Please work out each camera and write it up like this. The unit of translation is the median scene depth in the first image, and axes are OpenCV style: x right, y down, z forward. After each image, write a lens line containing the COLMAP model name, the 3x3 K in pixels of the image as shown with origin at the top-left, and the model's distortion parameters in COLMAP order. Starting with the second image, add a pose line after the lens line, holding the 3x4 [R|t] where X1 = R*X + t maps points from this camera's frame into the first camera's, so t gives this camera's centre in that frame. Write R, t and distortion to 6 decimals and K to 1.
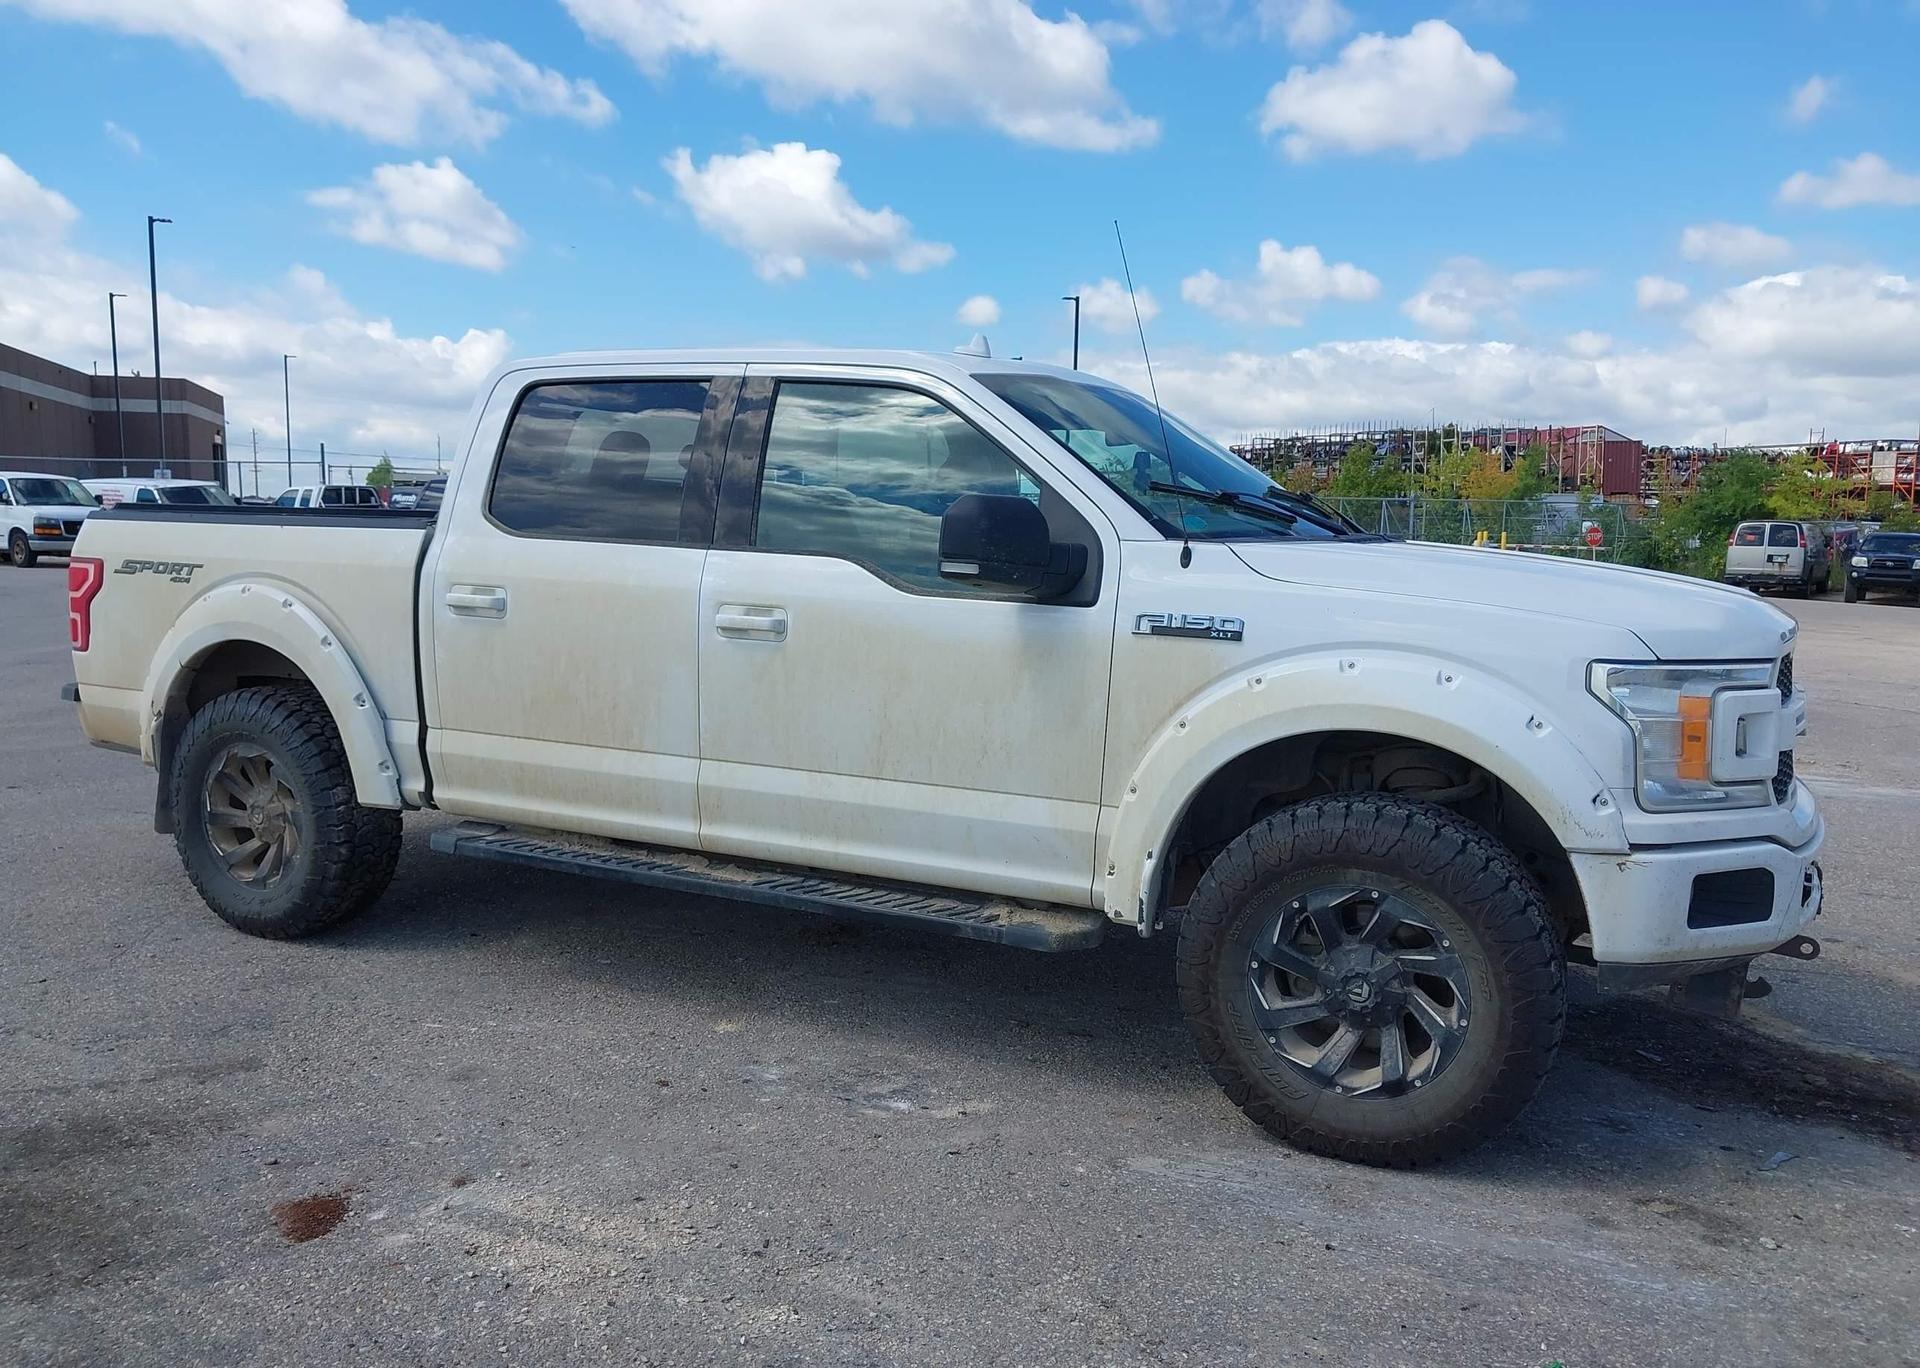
lens RADIAL K [[1517.1, 0, 948.0], [0, 1517.1, 682.1], [0, 0, 1]] dist [0.027043, -0.039218]
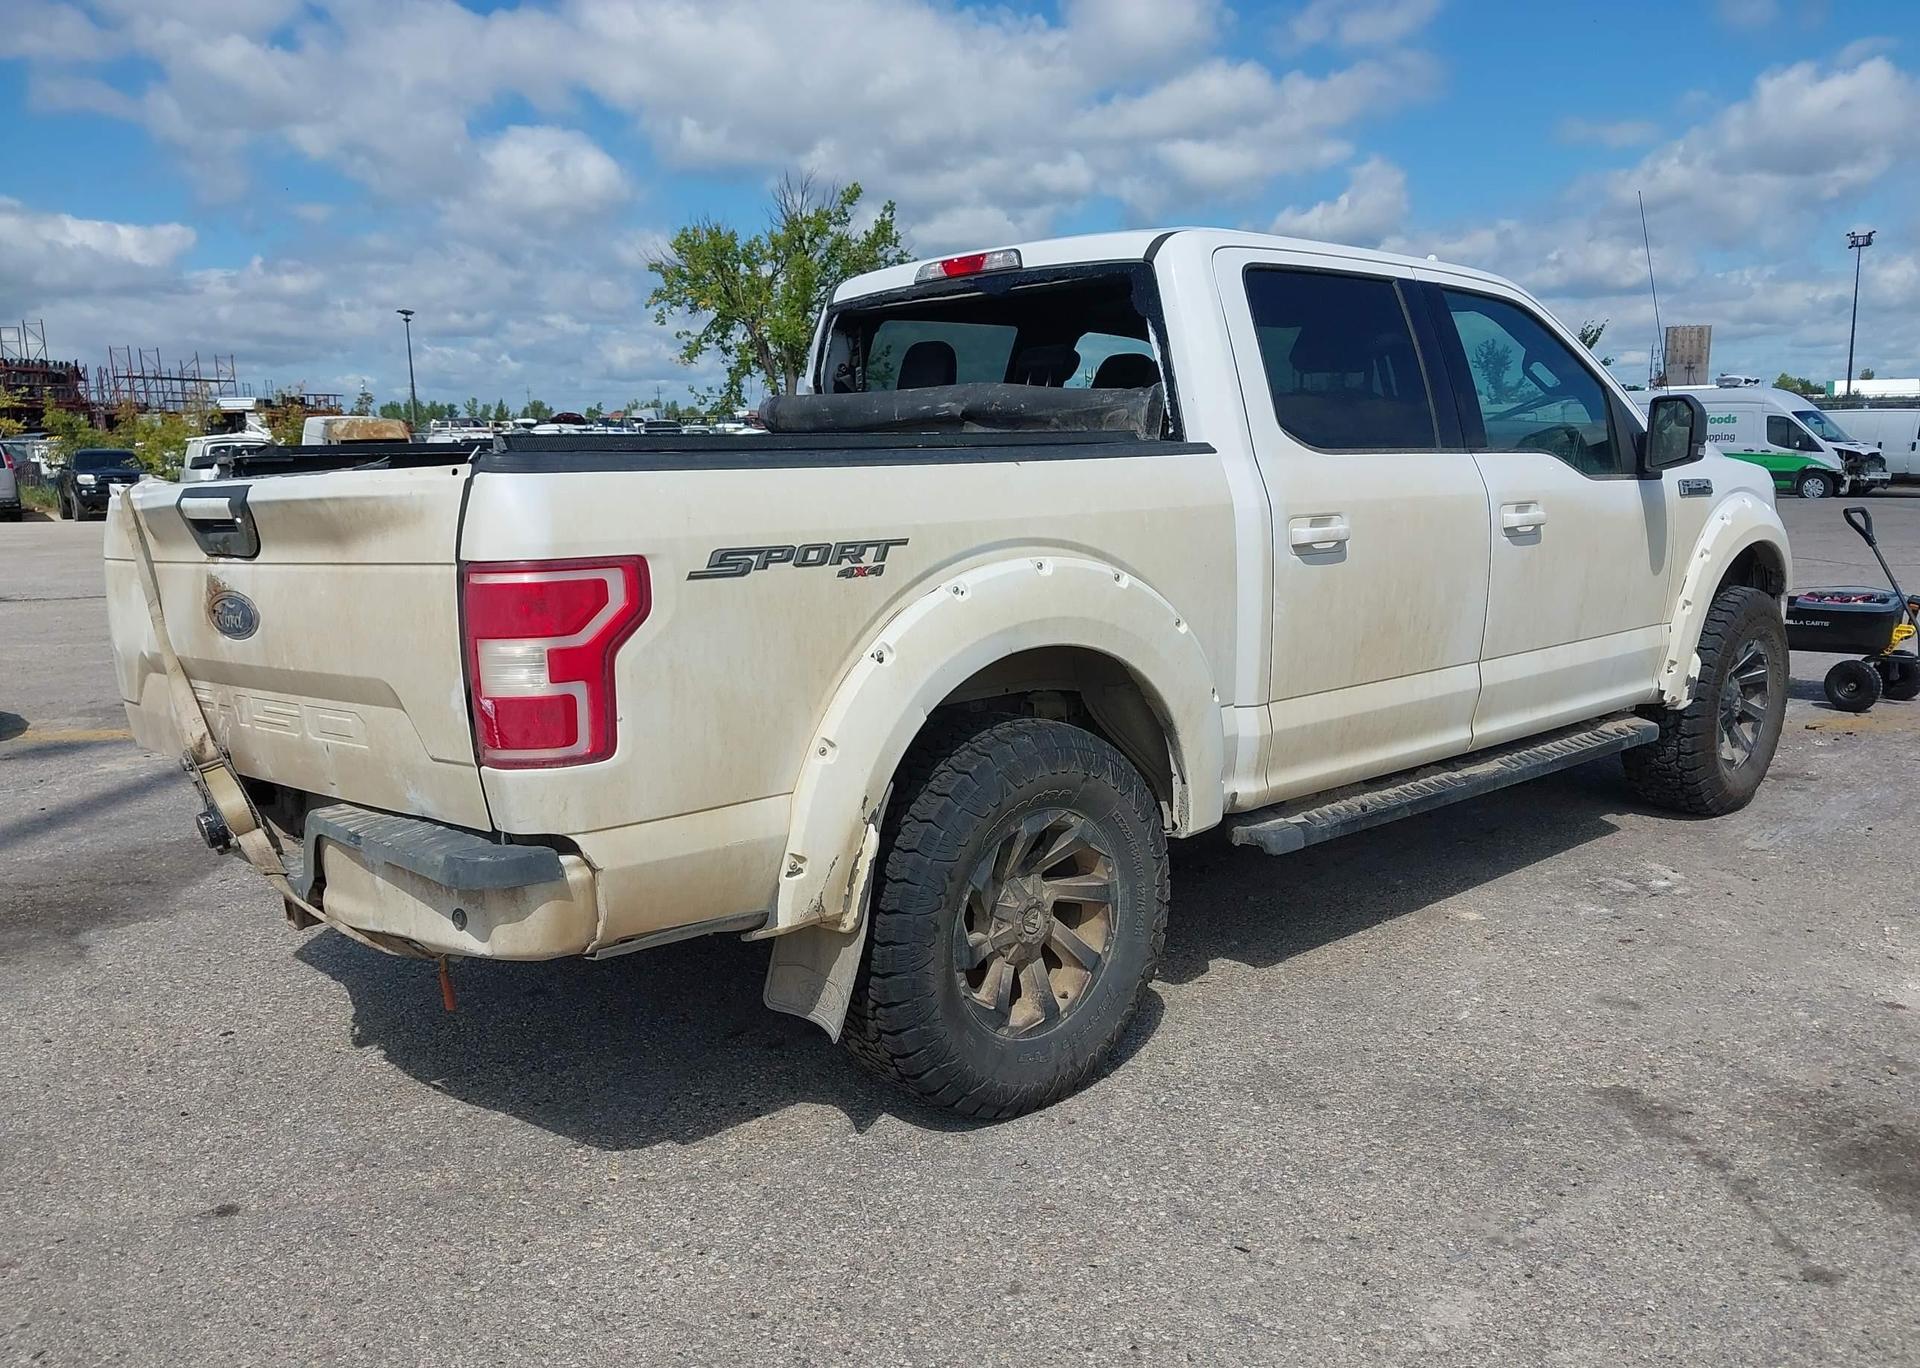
lens RADIAL K [[1517.1, 0, 947.5], [0, 1517.1, 688.6], [0, 0, 1]] dist [0.027043, -0.039218]
pose [[0.359062, -0.178993, 0.915989, -1.173314], [0.127220, 0.981664, 0.141957, -0.116335], [-0.924603, 0.065560, 0.375249, 0.904547]]
